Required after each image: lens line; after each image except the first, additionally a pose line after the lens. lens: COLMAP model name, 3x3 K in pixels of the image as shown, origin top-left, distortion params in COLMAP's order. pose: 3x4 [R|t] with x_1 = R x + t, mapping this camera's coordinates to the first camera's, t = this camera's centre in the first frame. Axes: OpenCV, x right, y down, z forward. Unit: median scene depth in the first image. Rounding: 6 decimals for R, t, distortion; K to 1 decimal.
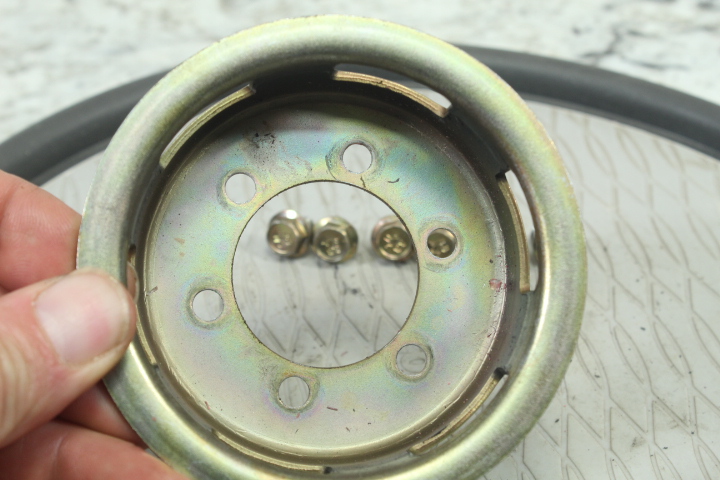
lens RADIAL K [[1040.1, 0, 360.0], [0, 1040.1, 240.0], [0, 0, 1]] dist [0.000156, 0.048433]
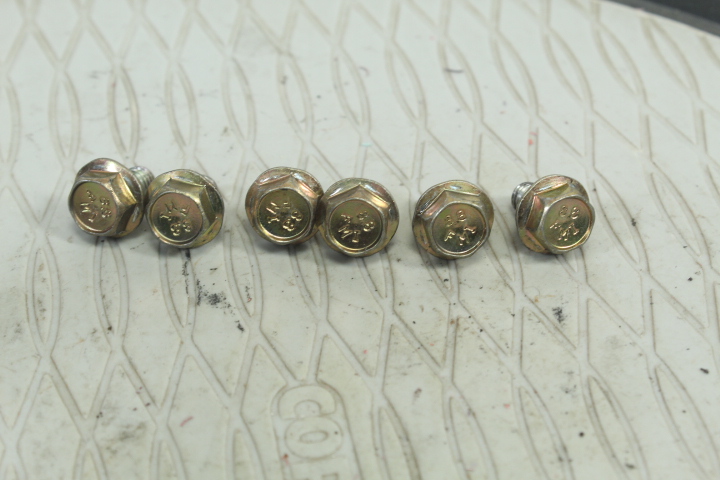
lens RADIAL K [[1040.1, 0, 360.0], [0, 1040.1, 240.0], [0, 0, 1]] dist [0.000156, 0.048433]
pose [[0.999367, -0.001976, 0.035527, 0.056277], [-0.001730, 0.994577, 0.103992, -0.045640], [-0.035540, -0.103988, 0.993943, 0.416716]]
